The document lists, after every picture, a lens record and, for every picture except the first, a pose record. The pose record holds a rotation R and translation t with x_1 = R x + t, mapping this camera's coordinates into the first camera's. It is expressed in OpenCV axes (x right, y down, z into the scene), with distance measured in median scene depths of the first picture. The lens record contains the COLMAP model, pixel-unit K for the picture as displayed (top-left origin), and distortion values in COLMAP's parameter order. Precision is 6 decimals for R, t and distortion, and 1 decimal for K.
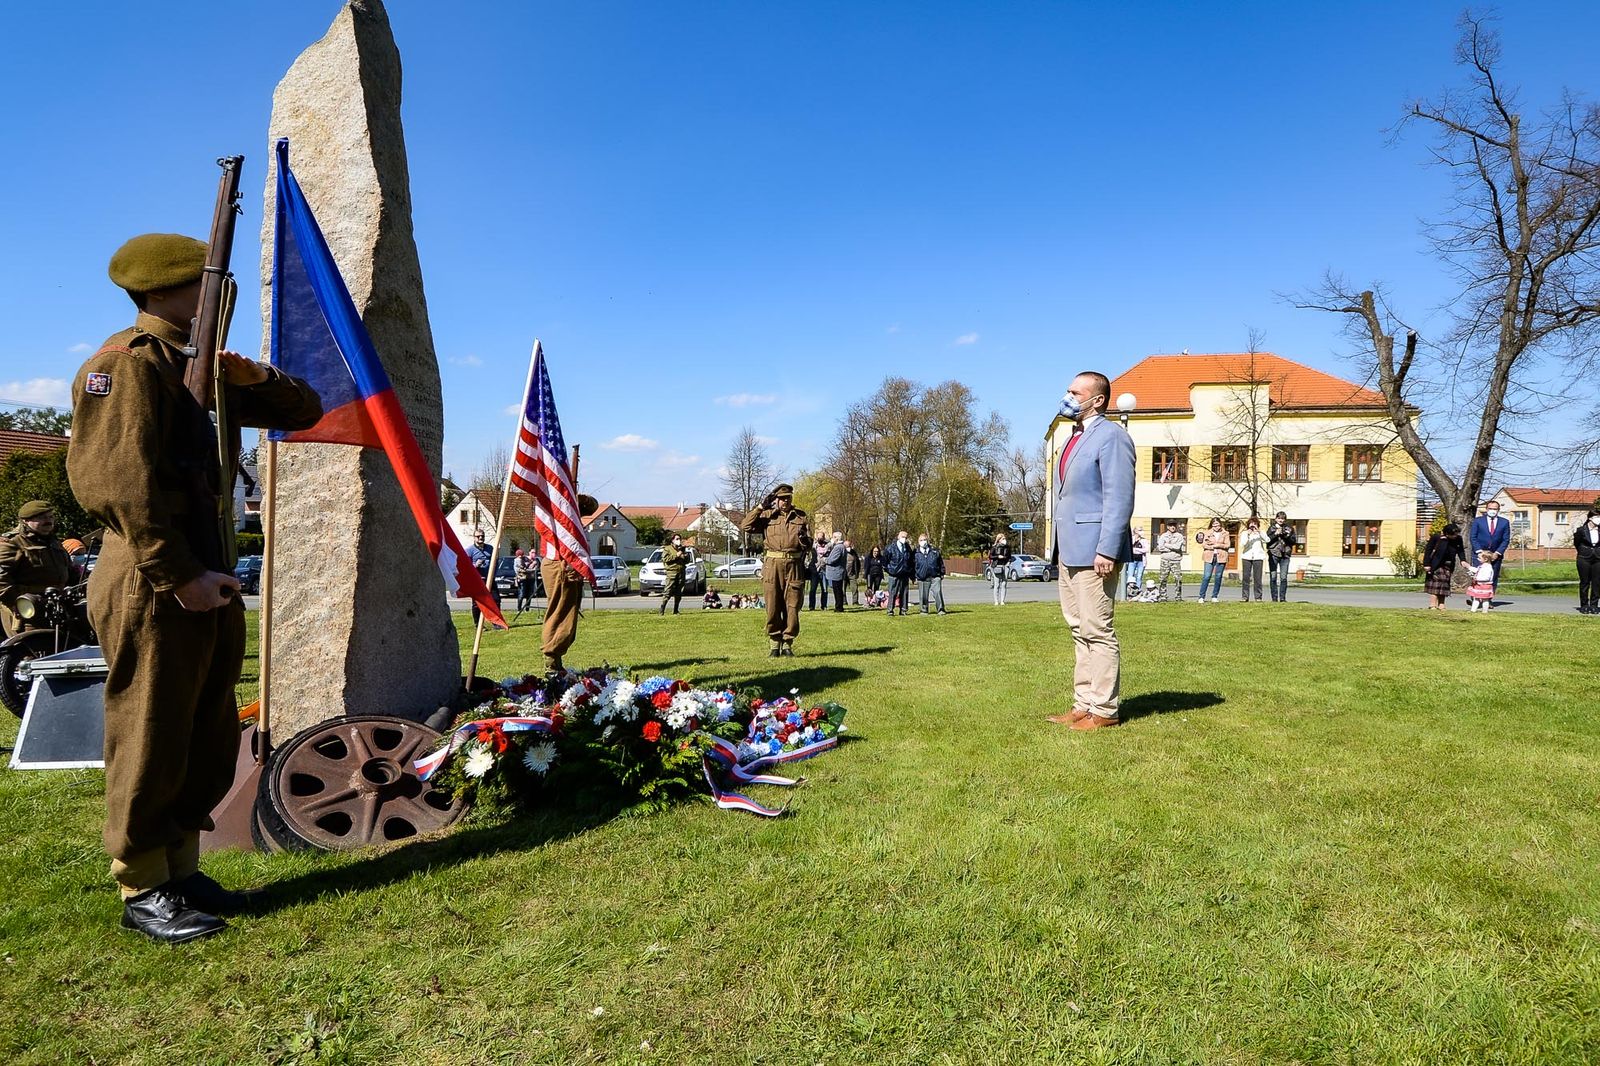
lens RADIAL K [[815.8, 0, 800.0], [0, 815.8, 533.0], [0, 0, 1]] dist [0.000534, 0.000183]
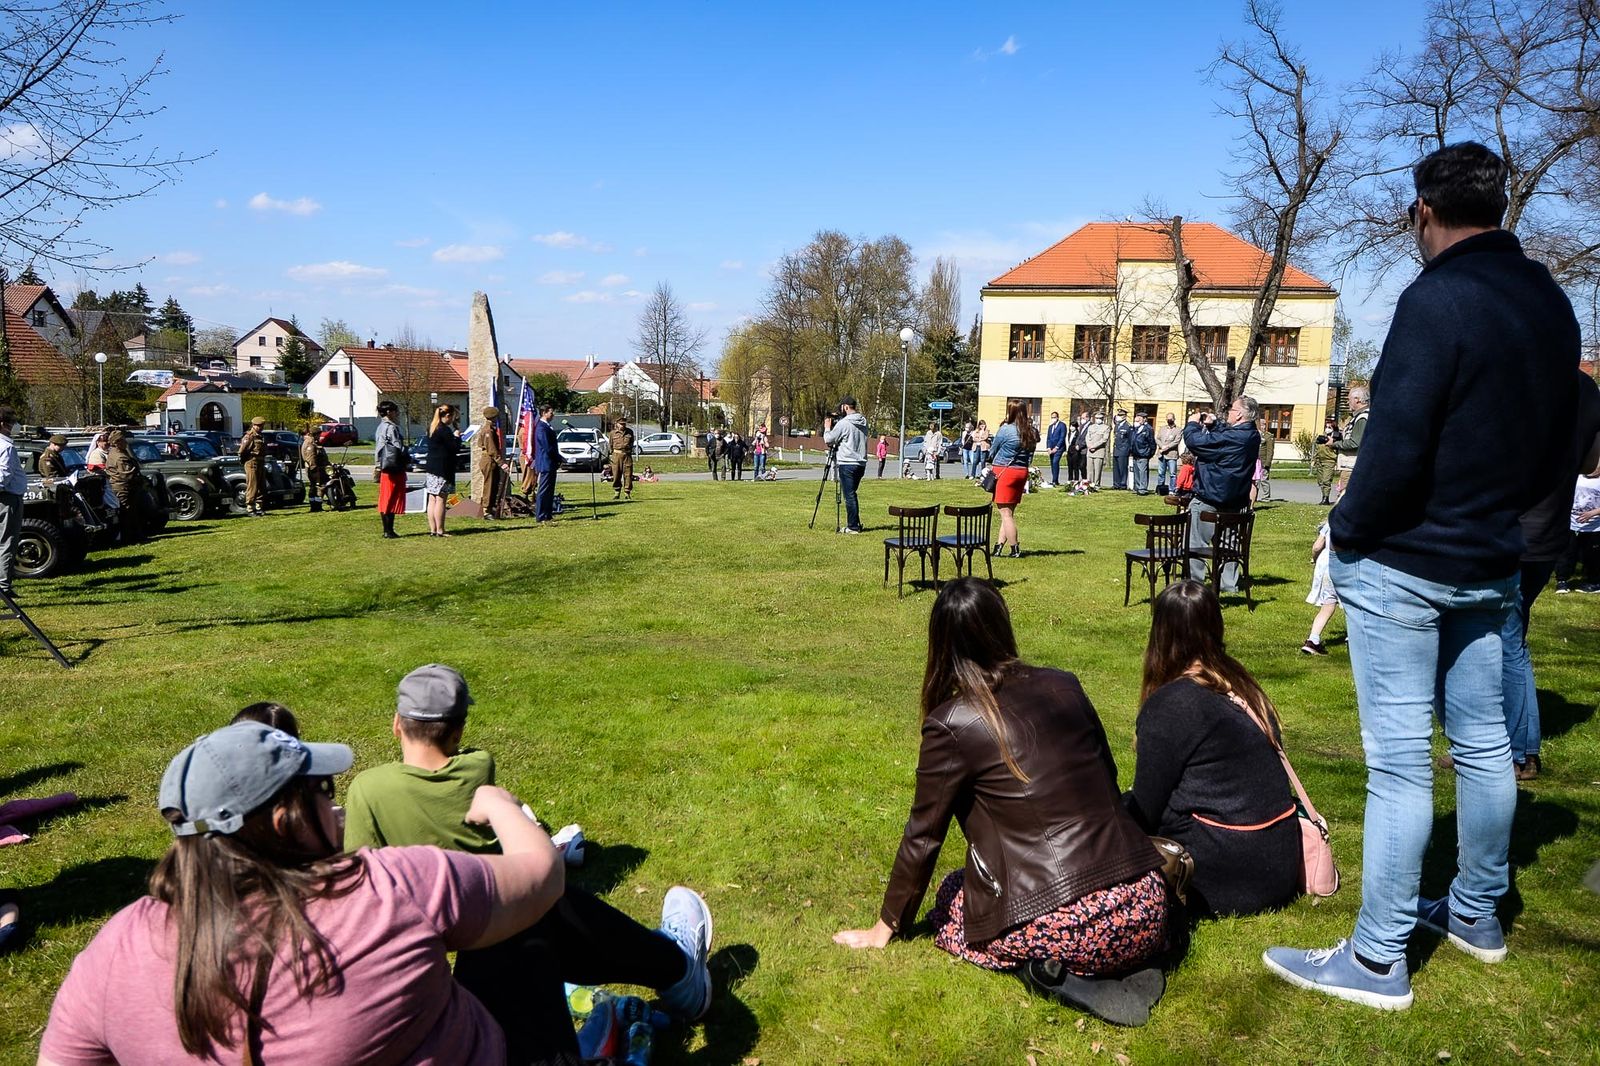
lens RADIAL K [[1116.3, 0, 800.0], [0, 1116.3, 533.0], [0, 0, 1]] dist [-0.000011, 0.000059]
pose [[0.999180, 0.008934, 0.039480, 0.038934], [-0.013835, 0.991976, 0.125666, -0.015846], [-0.038040, -0.126109, 0.991287, -0.237375]]
